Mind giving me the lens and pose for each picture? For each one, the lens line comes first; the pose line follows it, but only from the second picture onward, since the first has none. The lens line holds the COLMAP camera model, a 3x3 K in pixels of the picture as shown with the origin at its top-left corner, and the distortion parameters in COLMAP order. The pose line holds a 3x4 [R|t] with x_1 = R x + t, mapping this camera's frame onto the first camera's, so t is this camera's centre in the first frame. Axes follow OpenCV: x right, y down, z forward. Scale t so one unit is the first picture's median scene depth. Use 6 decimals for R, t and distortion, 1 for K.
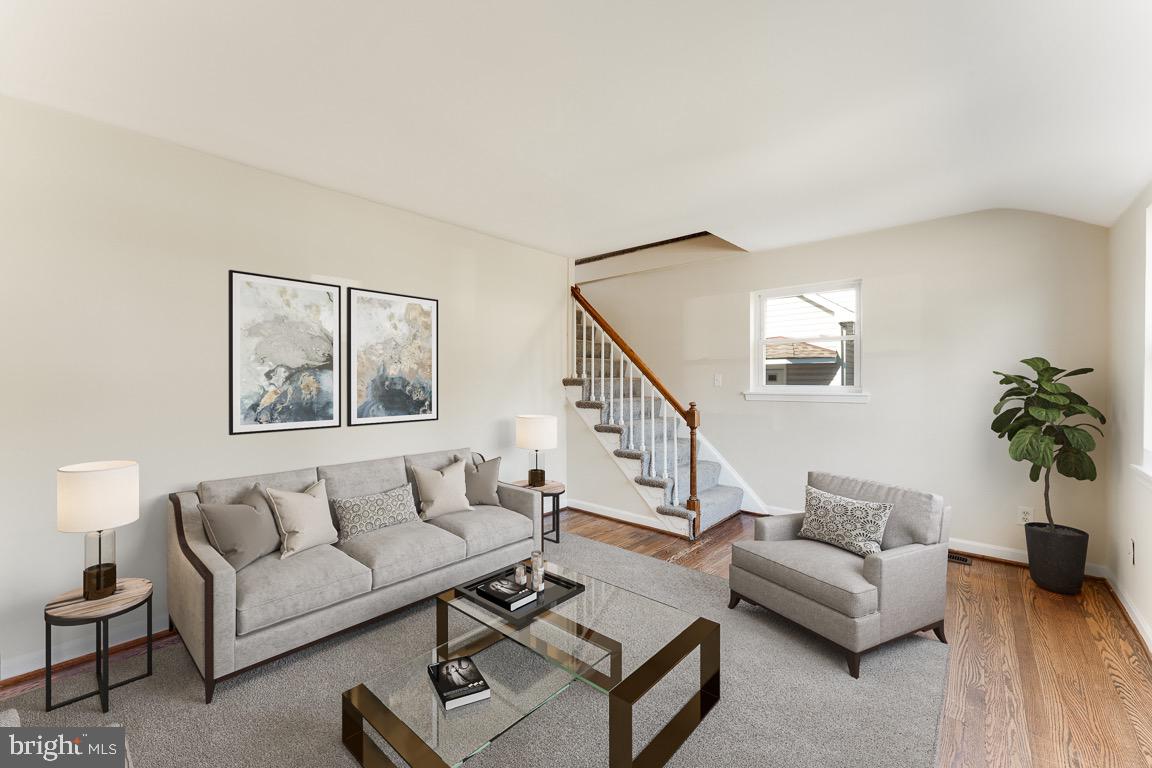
lens RADIAL K [[457.3, 0, 571.7], [0, 457.3, 380.7], [0, 0, 1]] dist [0.000372, 0.000070]
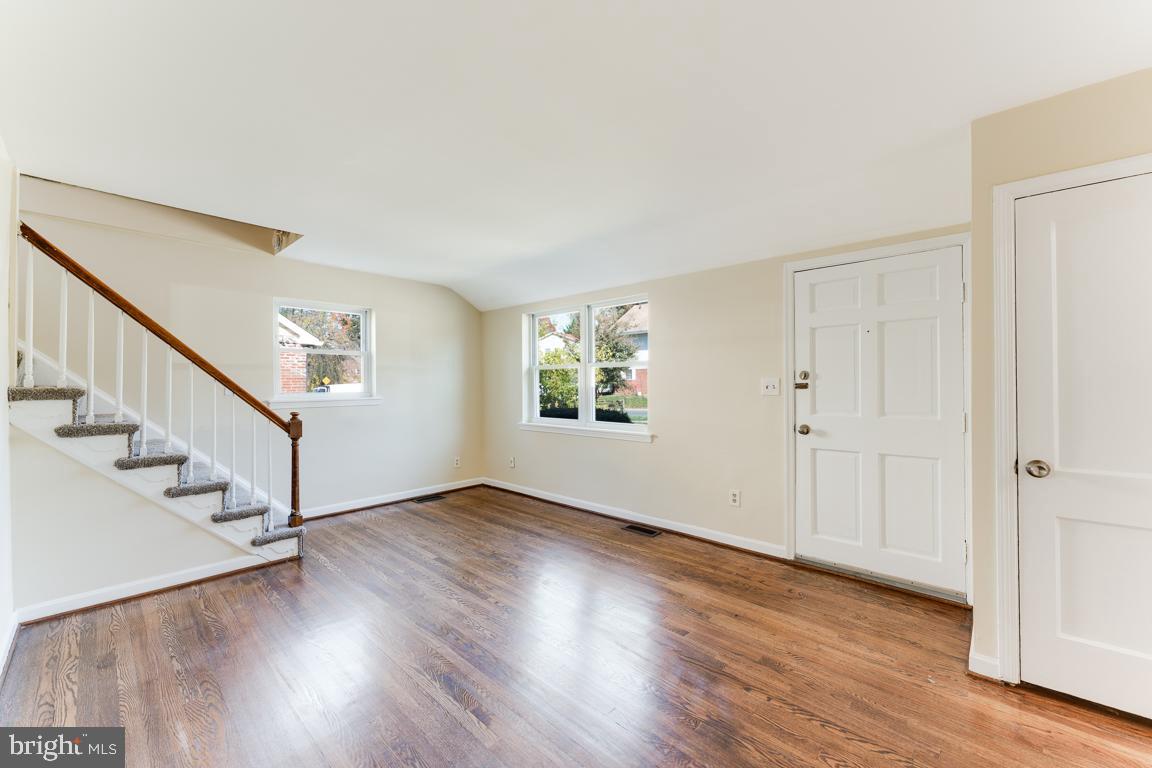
lens RADIAL K [[457.3, 0, 571.7], [0, 457.3, 380.7], [0, 0, 1]] dist [0.000372, 0.000070]
pose [[0.024257, 0.013165, 0.999619, -0.653522], [0.013409, 0.999819, -0.013493, 0.003394], [-0.999616, 0.013732, 0.024076, 0.398995]]
